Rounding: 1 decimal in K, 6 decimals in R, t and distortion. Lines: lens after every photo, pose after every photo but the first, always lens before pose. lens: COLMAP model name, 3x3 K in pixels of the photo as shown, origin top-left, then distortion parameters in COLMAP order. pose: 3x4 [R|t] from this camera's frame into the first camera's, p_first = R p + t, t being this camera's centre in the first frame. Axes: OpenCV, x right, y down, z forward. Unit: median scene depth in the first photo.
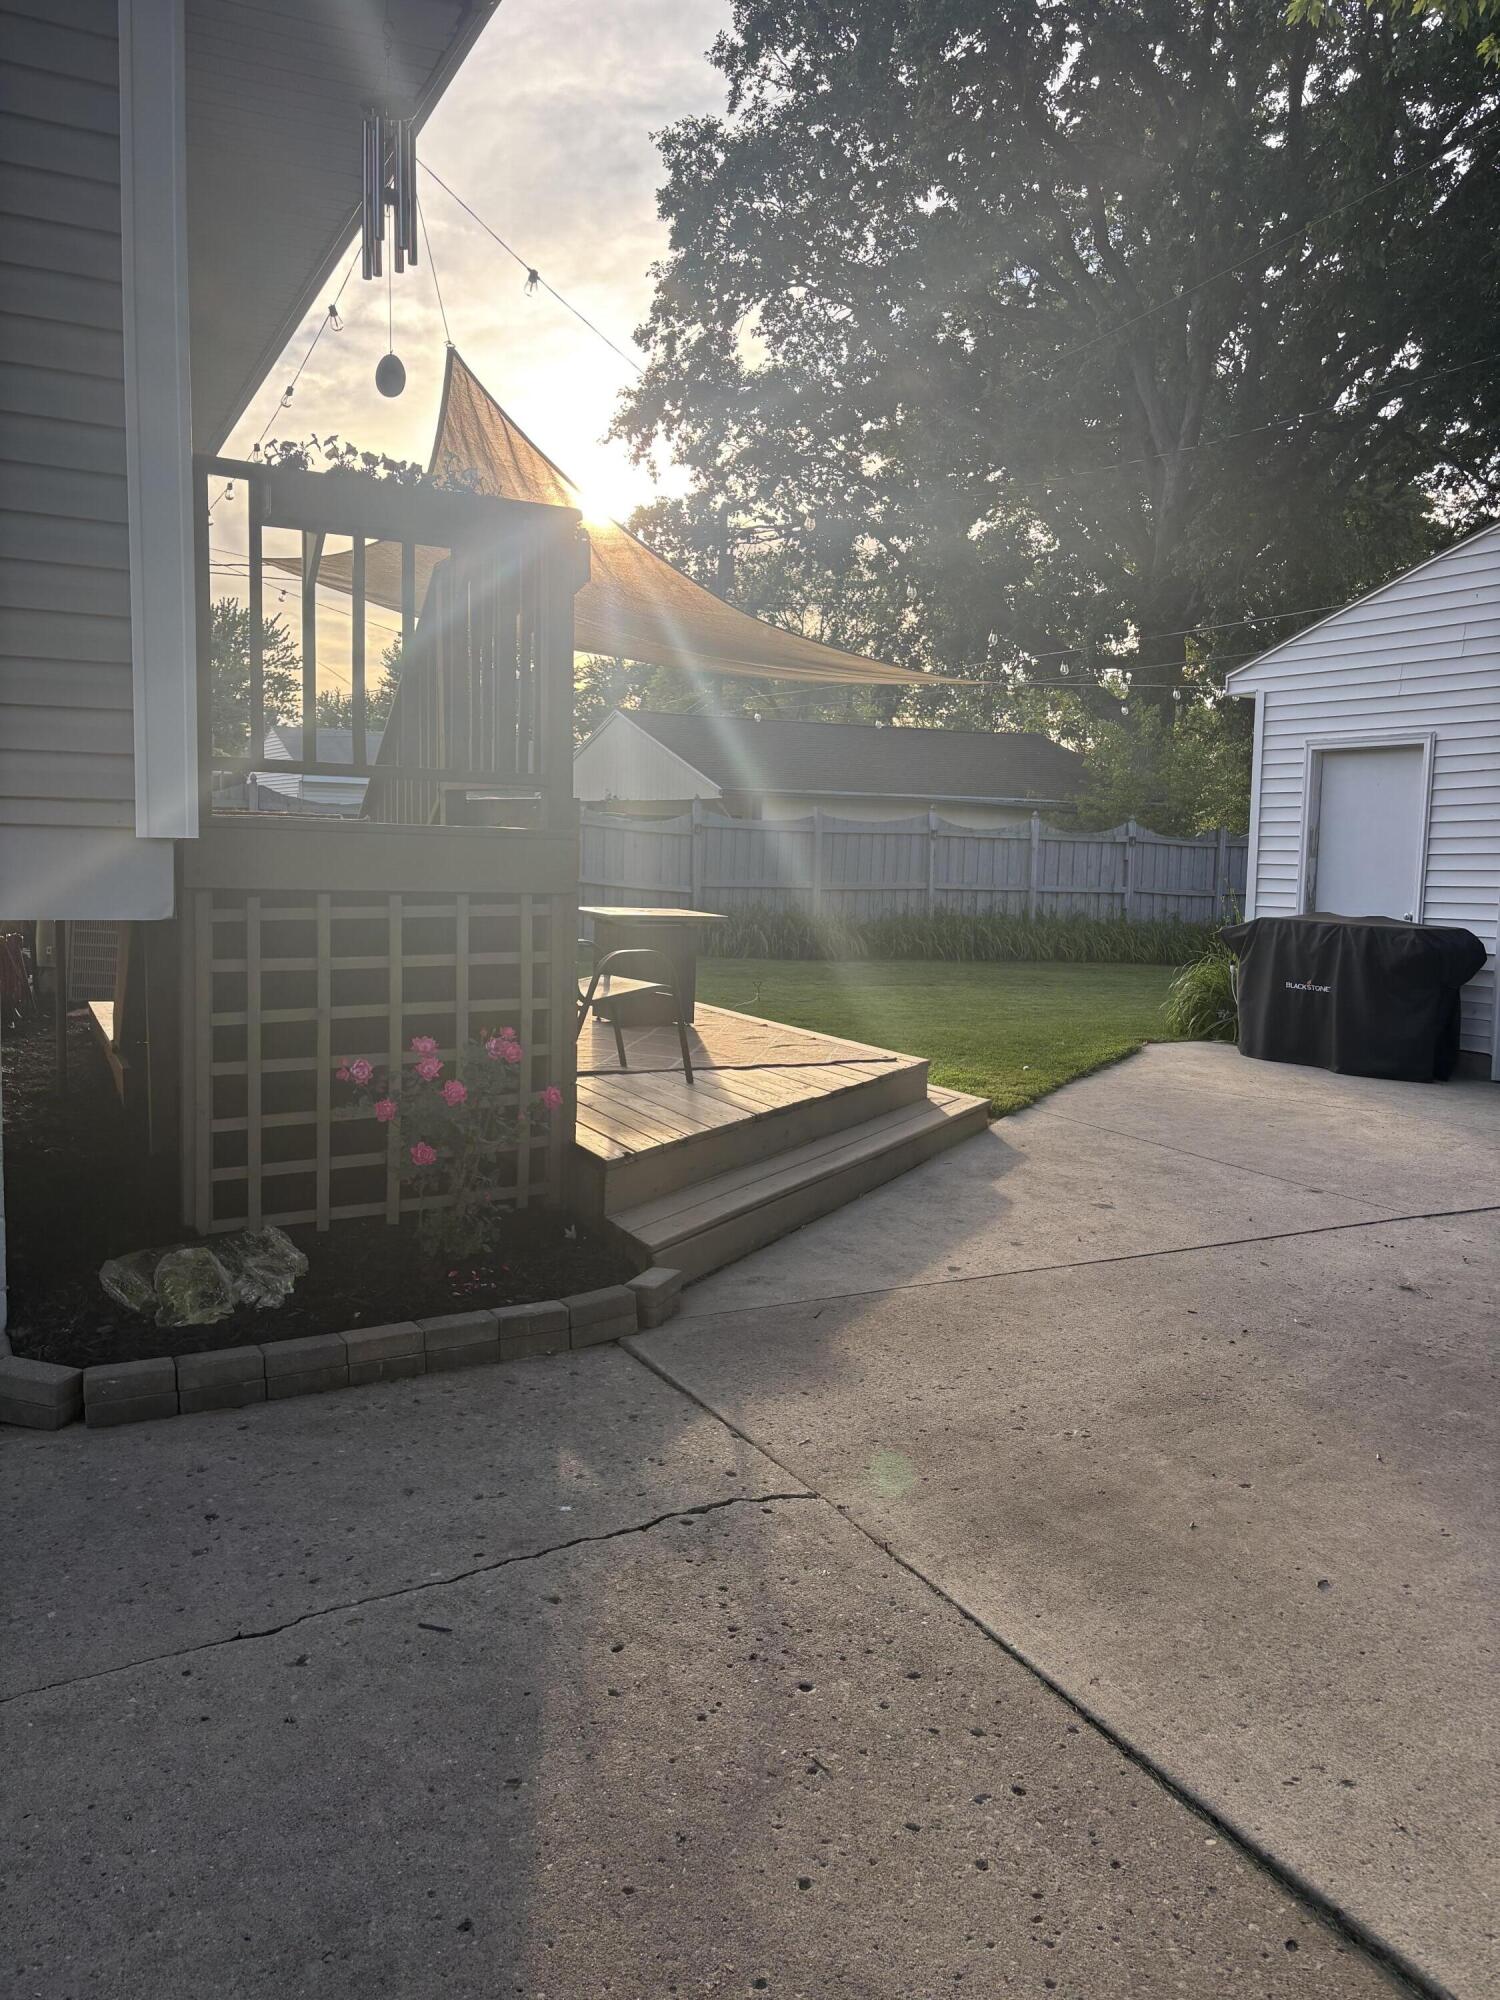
lens RADIAL K [[1497.4, 0, 751.1], [0, 1497.4, 996.8], [0, 0, 1]] dist [0.020067, -0.001497]
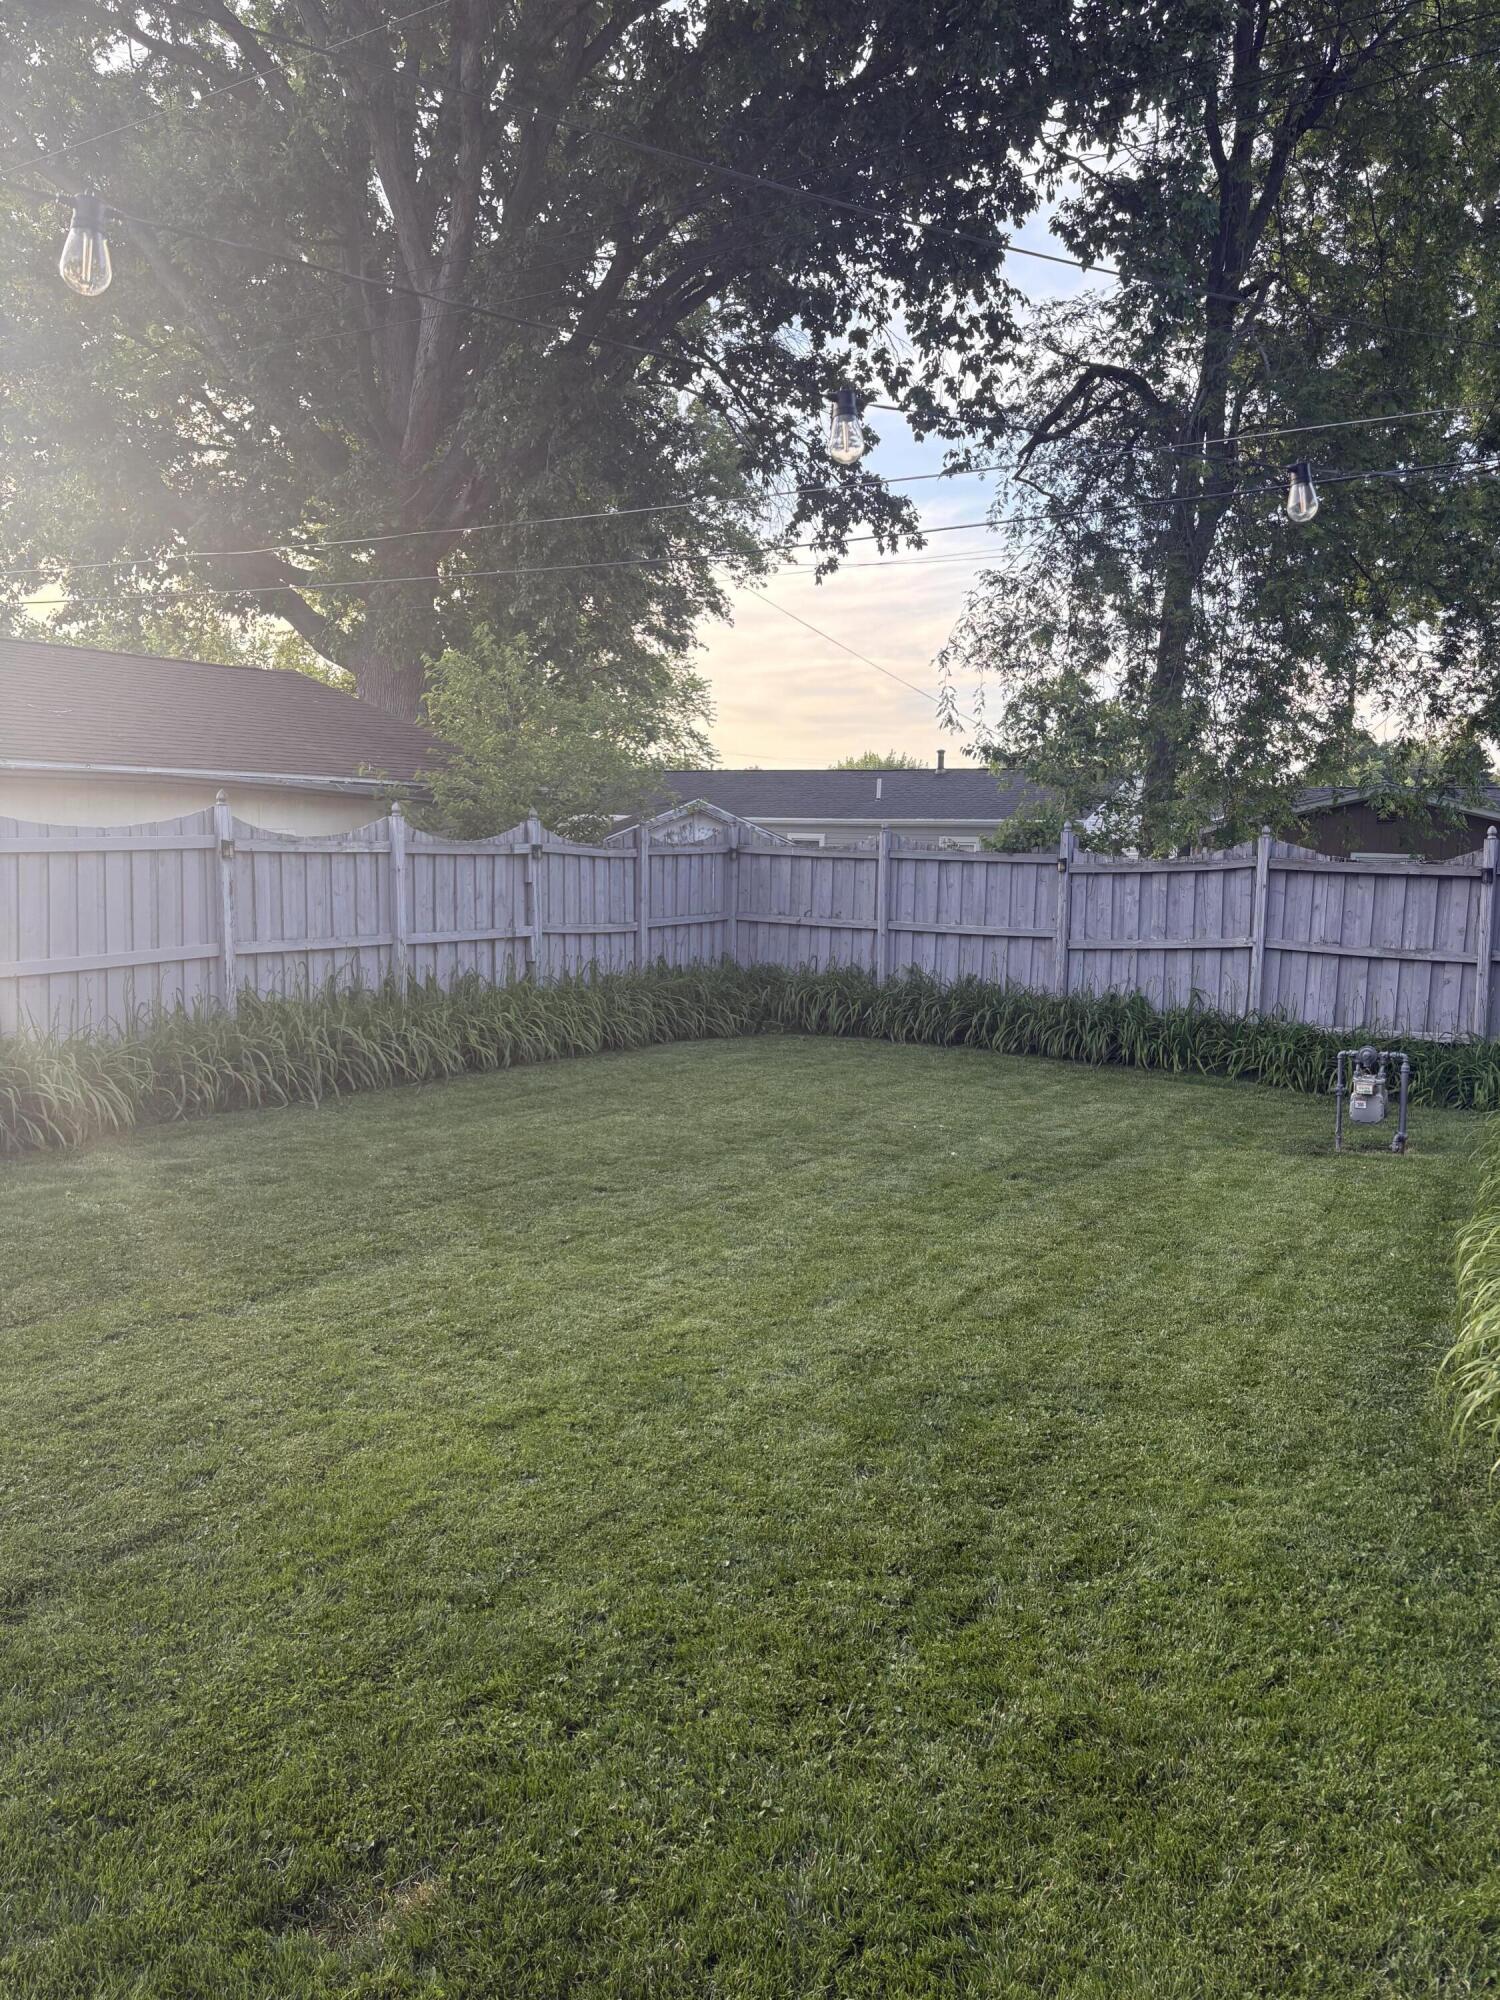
lens RADIAL K [[1497.4, 0, 749.2], [0, 1497.4, 1003.1], [0, 0, 1]] dist [0.020067, -0.001497]
pose [[0.837368, -0.076097, 0.541316, -0.008795], [0.068895, 0.997058, 0.033590, -0.058408], [-0.542280, 0.009167, 0.840148, 0.453438]]
